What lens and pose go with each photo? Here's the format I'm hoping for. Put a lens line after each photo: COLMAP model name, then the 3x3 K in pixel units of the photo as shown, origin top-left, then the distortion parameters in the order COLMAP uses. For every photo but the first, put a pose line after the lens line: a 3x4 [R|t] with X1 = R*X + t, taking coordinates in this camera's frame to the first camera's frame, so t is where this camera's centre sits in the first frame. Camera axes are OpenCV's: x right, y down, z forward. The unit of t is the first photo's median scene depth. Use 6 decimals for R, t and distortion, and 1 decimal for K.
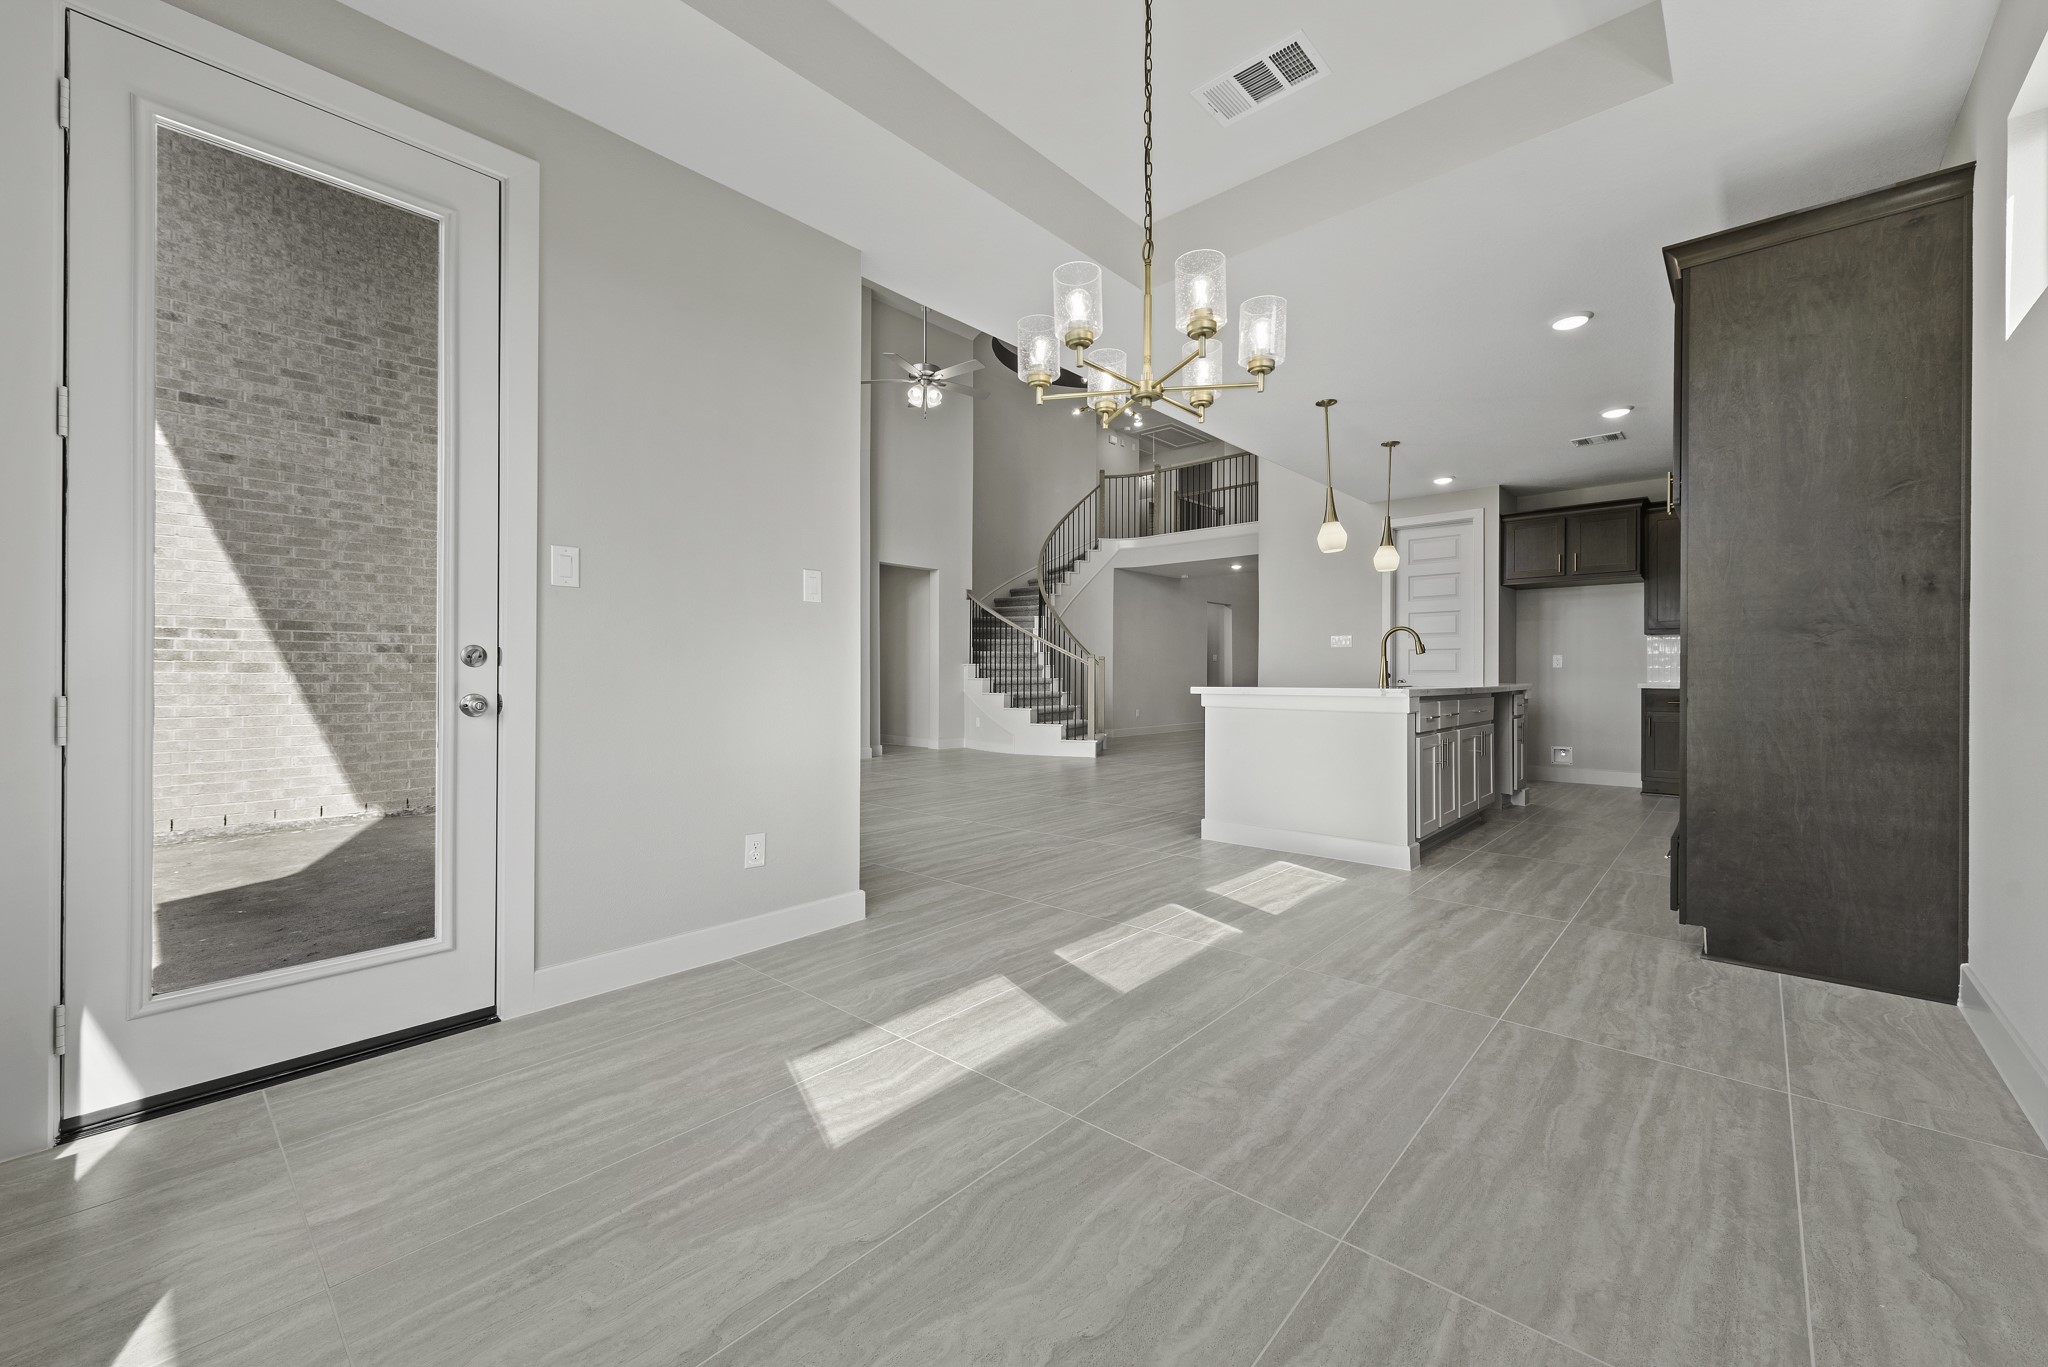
lens RADIAL K [[803.5, 0, 1028.3], [0, 803.5, 677.2], [0, 0, 1]] dist [0.012121, -0.002660]
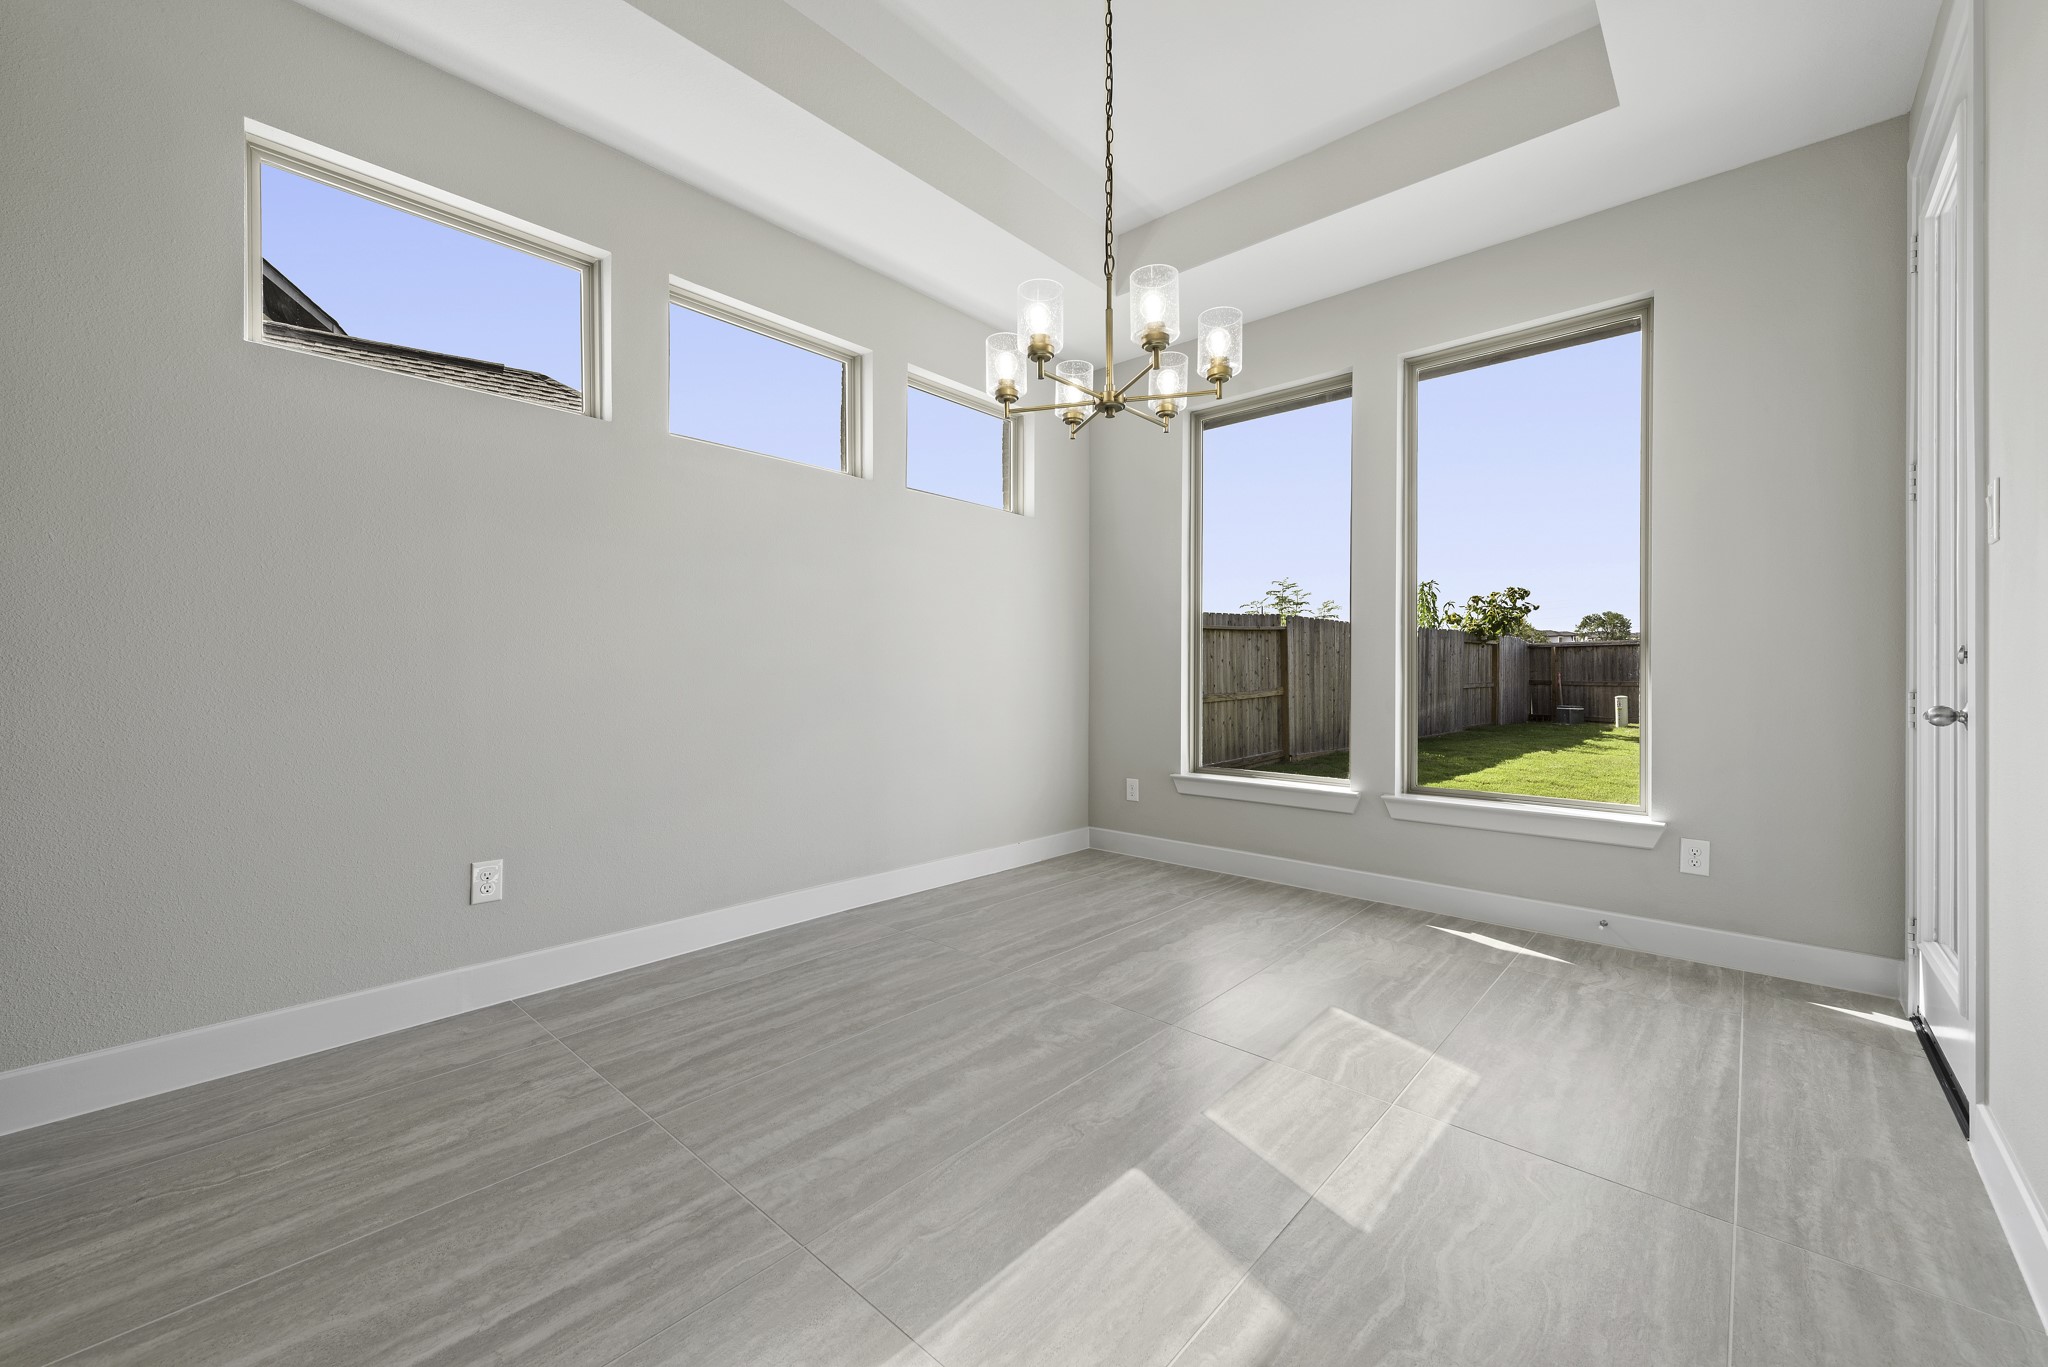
lens RADIAL K [[803.5, 0, 1022.2], [0, 803.5, 677.9], [0, 0, 1]] dist [0.012121, -0.002660]
pose [[-0.999968, -0.000007, 0.007981, 0.199423], [0.000091, 0.999925, 0.012207, -0.011545], [-0.007981, 0.012208, -0.999894, 1.608012]]
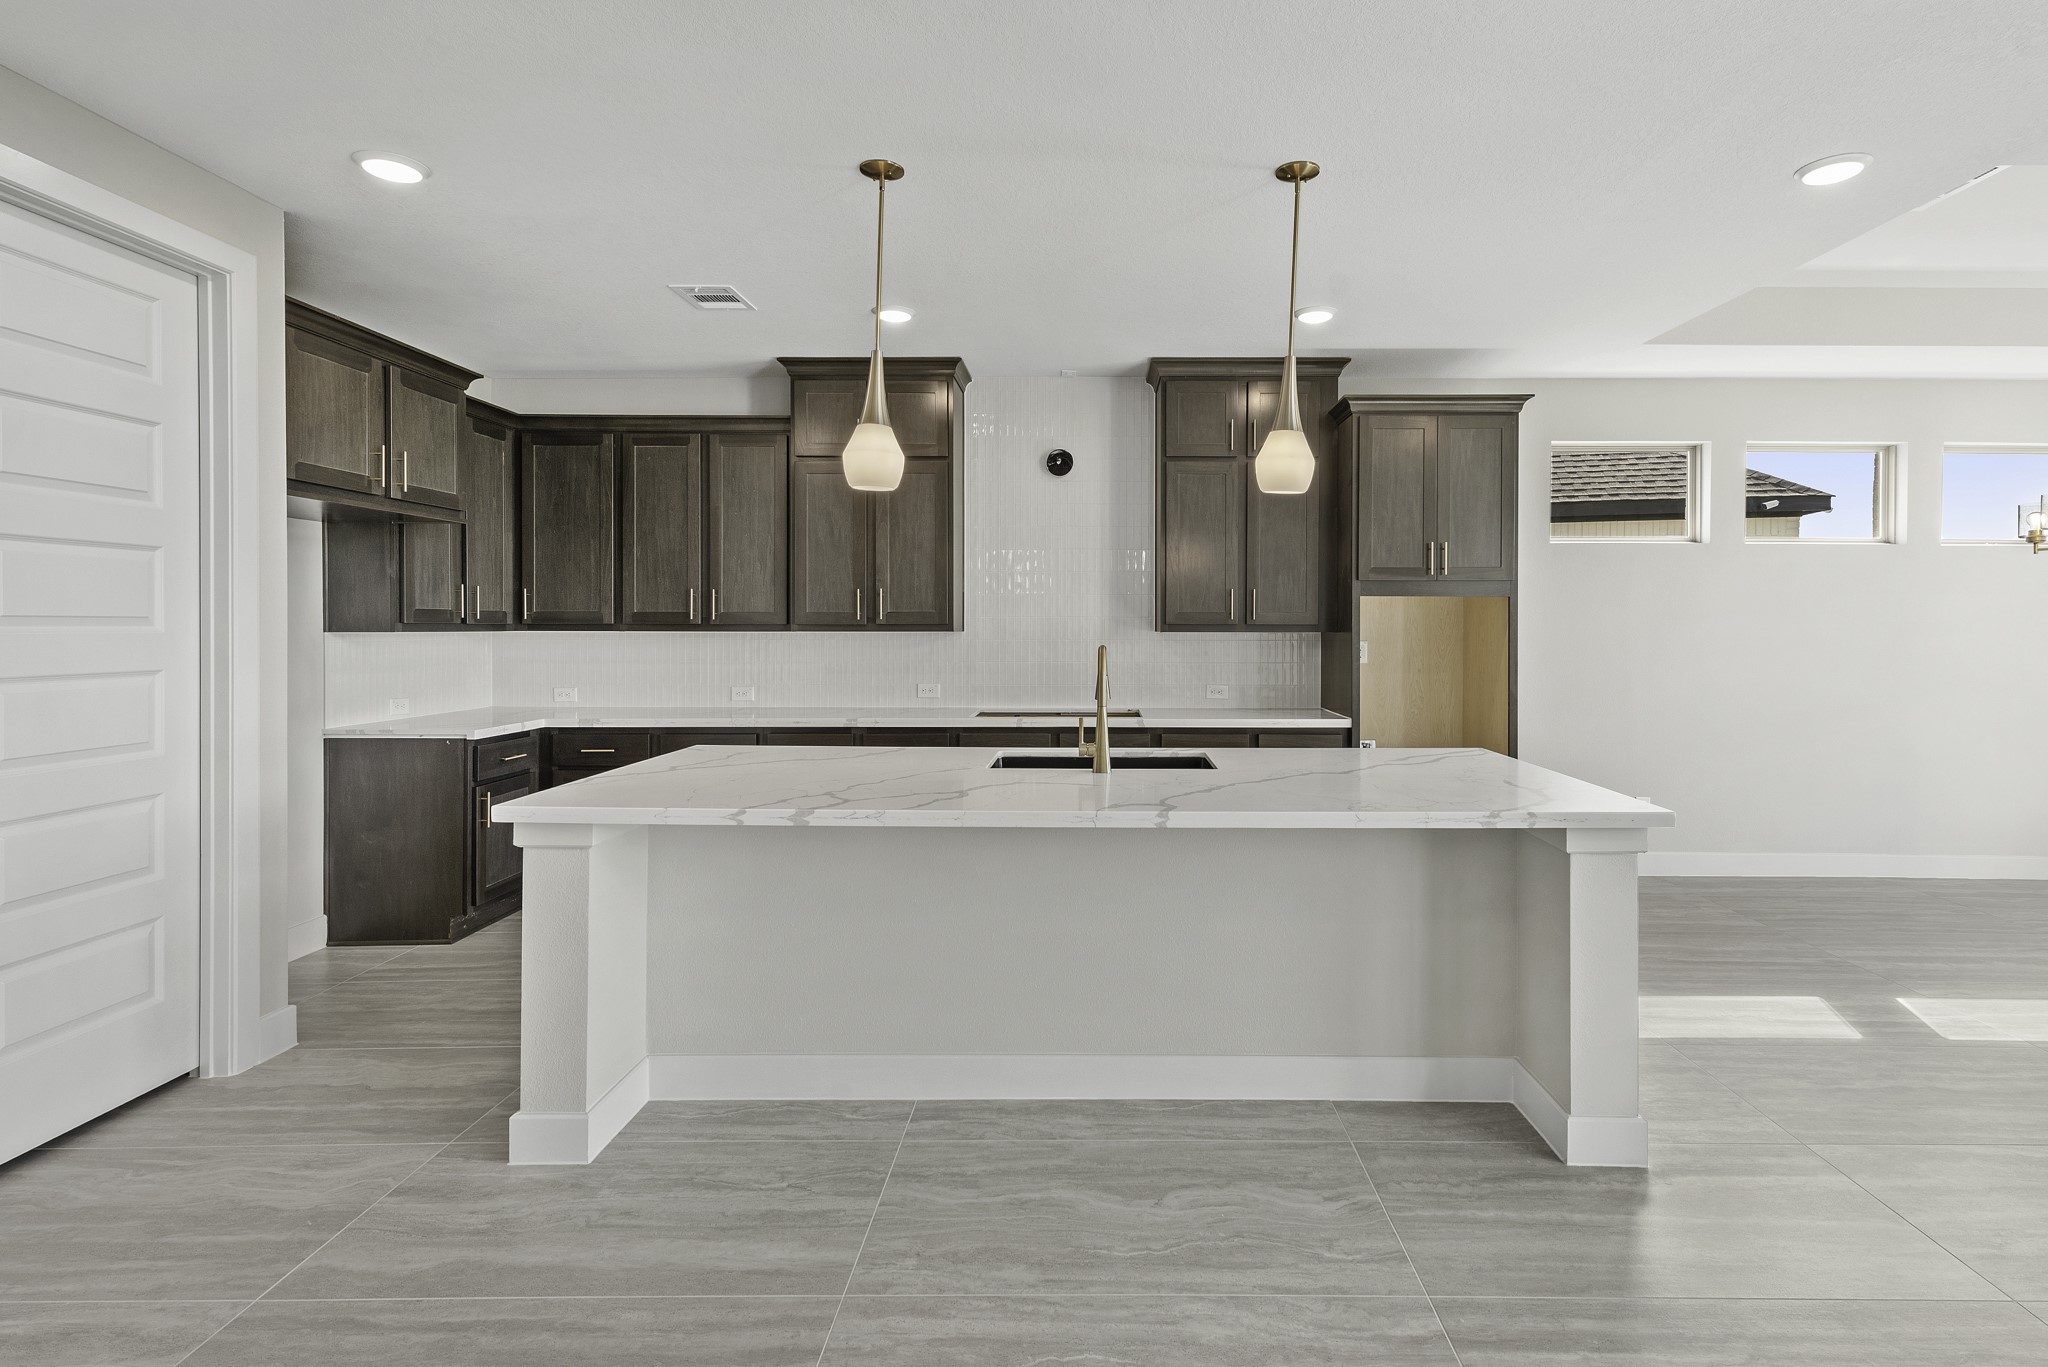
lens RADIAL K [[979.6, 0, 1100.5], [0, 979.6, 632.9], [0, 0, 1]] dist [0.016141, -0.003919]
pose [[-0.670434, -0.006944, 0.741937, 0.044892], [0.000013, 0.999956, 0.009371, -0.160352], [-0.741969, 0.006293, -0.670404, 2.962332]]
